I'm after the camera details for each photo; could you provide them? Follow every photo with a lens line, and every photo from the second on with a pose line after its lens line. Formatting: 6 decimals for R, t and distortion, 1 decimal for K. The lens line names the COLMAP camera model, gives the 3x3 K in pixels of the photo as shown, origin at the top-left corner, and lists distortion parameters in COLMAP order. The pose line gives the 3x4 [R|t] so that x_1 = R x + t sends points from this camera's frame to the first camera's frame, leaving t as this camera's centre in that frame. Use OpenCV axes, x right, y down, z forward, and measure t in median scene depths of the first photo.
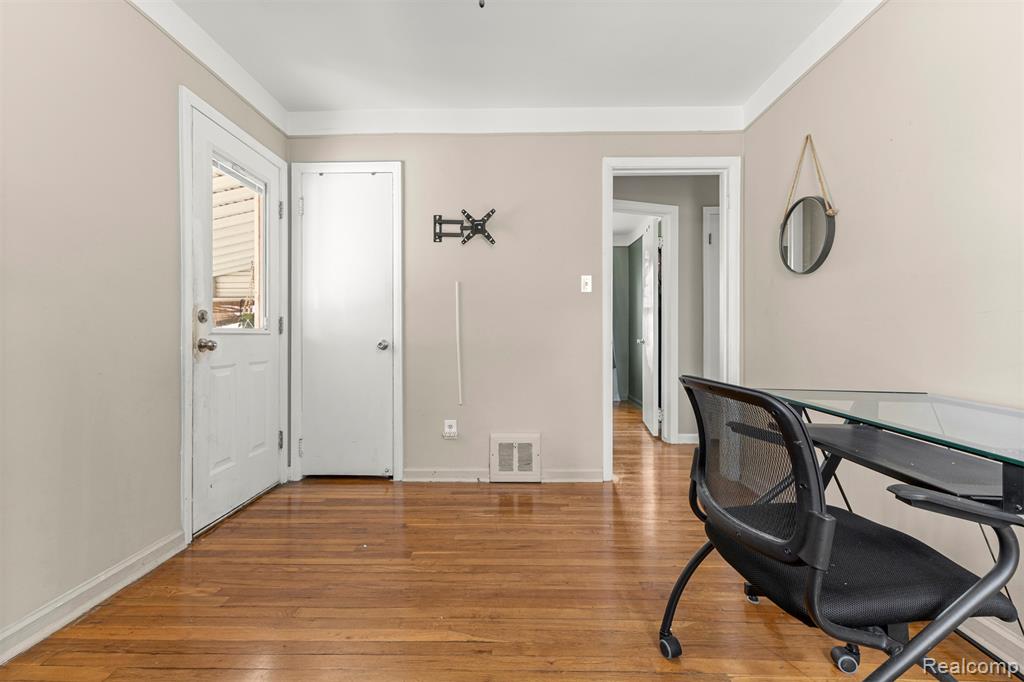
lens RADIAL K [[443.2, 0, 511.5], [0, 443.2, 339.1], [0, 0, 1]] dist [0.010958, -0.002706]
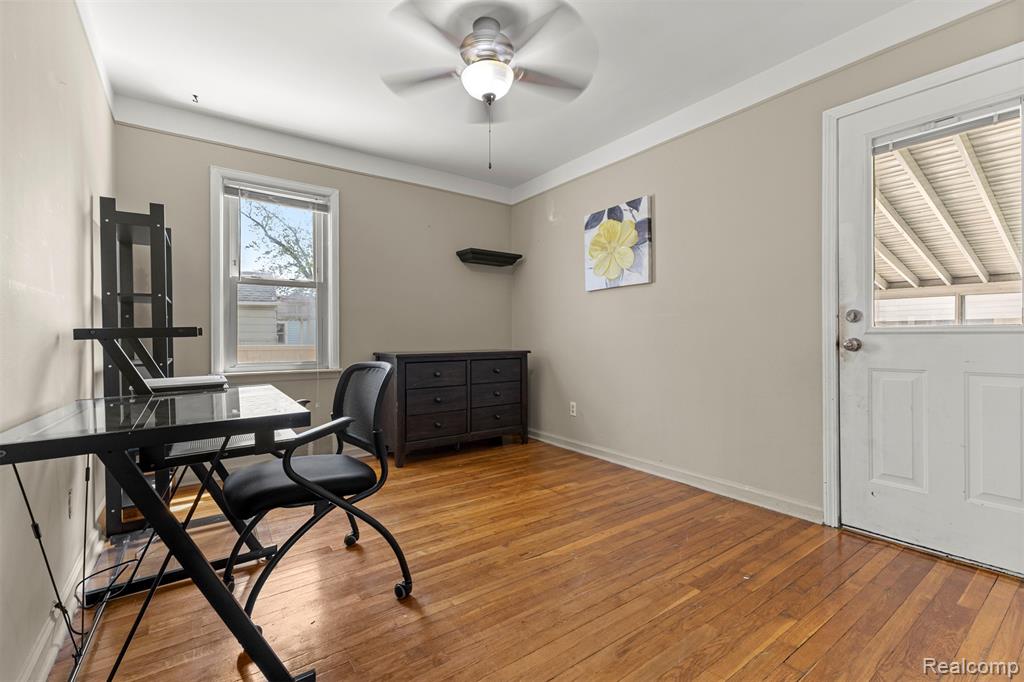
lens RADIAL K [[443.2, 0, 510.8], [0, 443.2, 336.4], [0, 0, 1]] dist [0.010958, -0.002706]
pose [[-0.798414, 0.005043, -0.602088, 0.566693], [0.000220, 0.999967, 0.008085, -0.013944], [0.602109, 0.006323, -0.798389, 1.428278]]
